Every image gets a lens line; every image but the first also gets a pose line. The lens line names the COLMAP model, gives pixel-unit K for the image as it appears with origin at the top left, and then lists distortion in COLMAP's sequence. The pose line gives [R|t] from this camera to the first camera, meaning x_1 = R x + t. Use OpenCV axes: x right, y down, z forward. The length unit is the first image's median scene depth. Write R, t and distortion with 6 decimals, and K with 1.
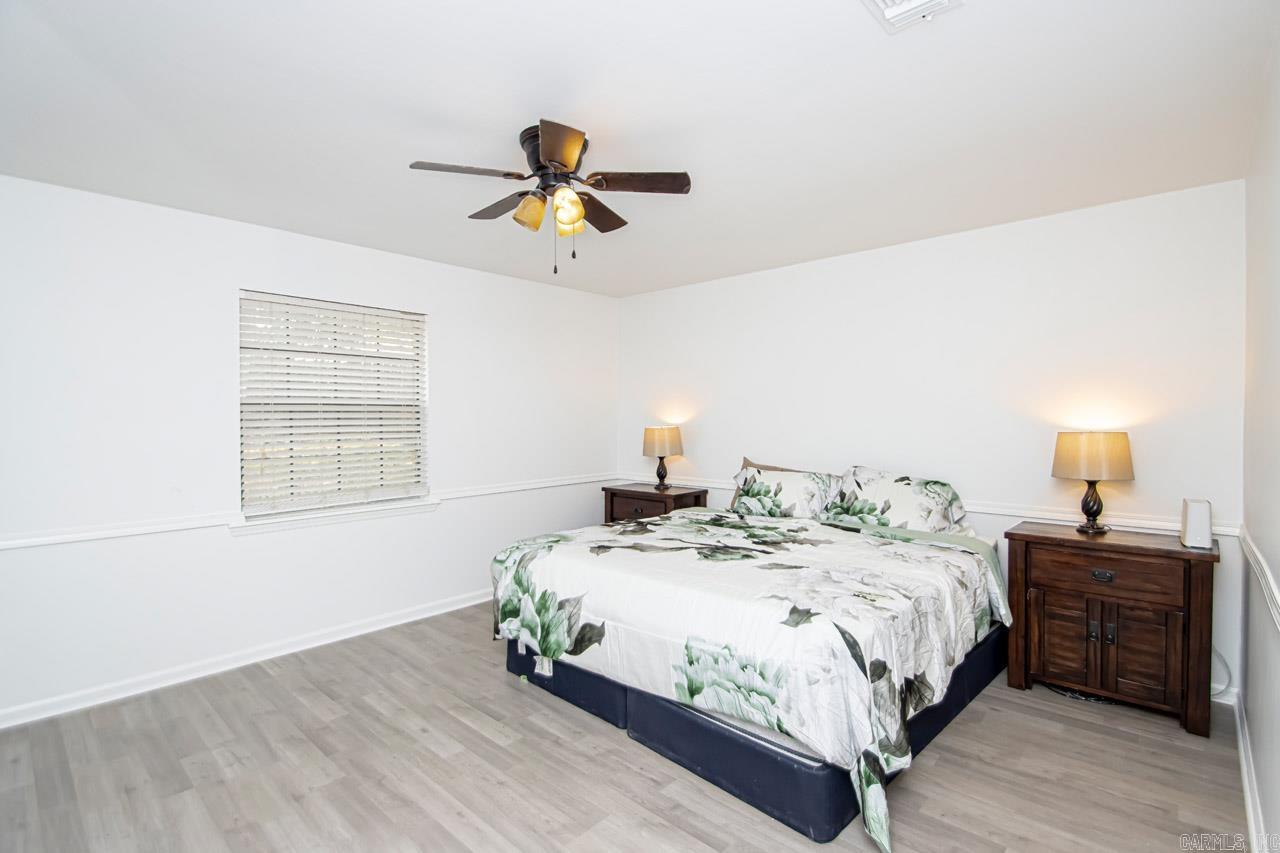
lens RADIAL K [[595.0, 0, 645.2], [0, 595.0, 423.8], [0, 0, 1]] dist [0.015217, -0.017135]
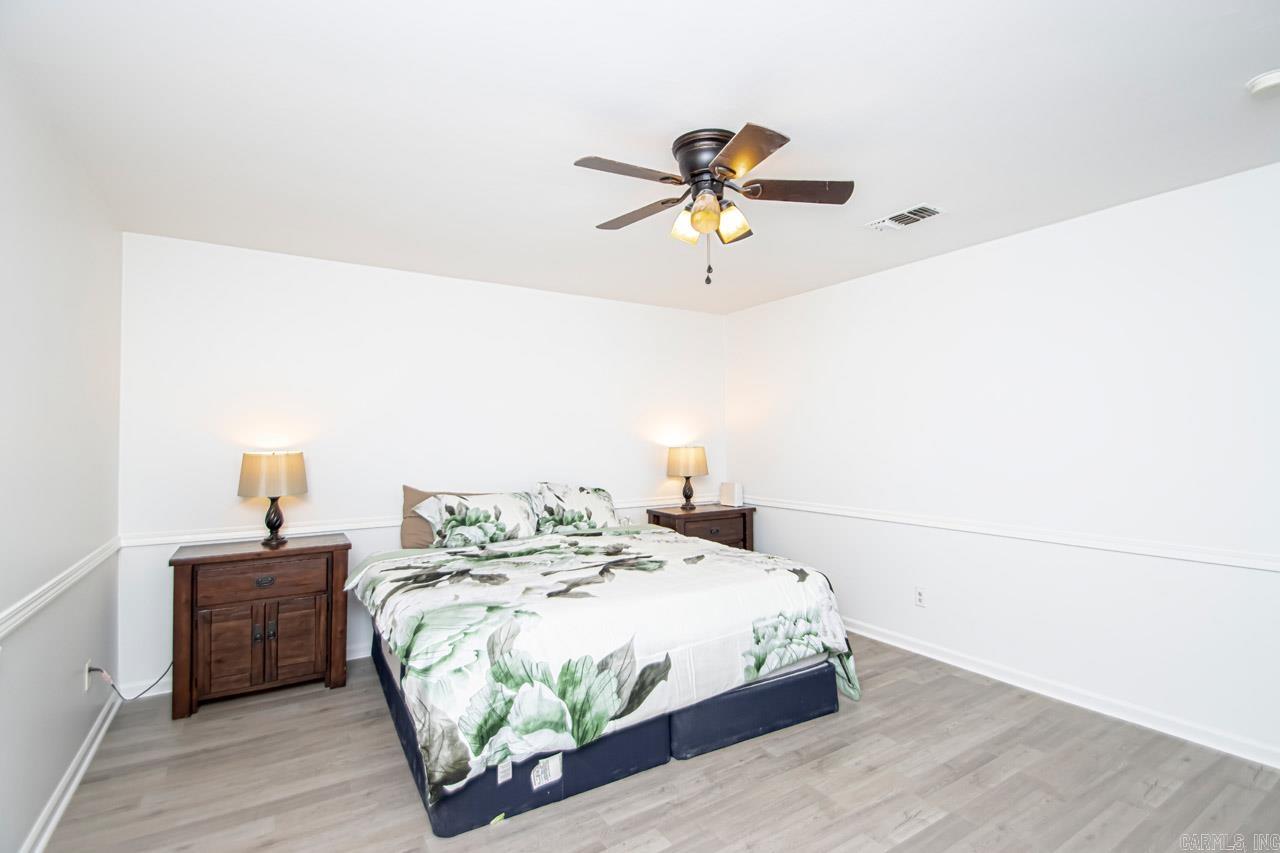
lens RADIAL K [[595.0, 0, 645.2], [0, 595.0, 423.8], [0, 0, 1]] dist [0.015217, -0.017135]
pose [[0.260401, 0.027858, 0.965098, -0.890573], [0.014730, 0.999353, -0.032821, 0.001121], [-0.965388, 0.022763, 0.259822, 0.700018]]
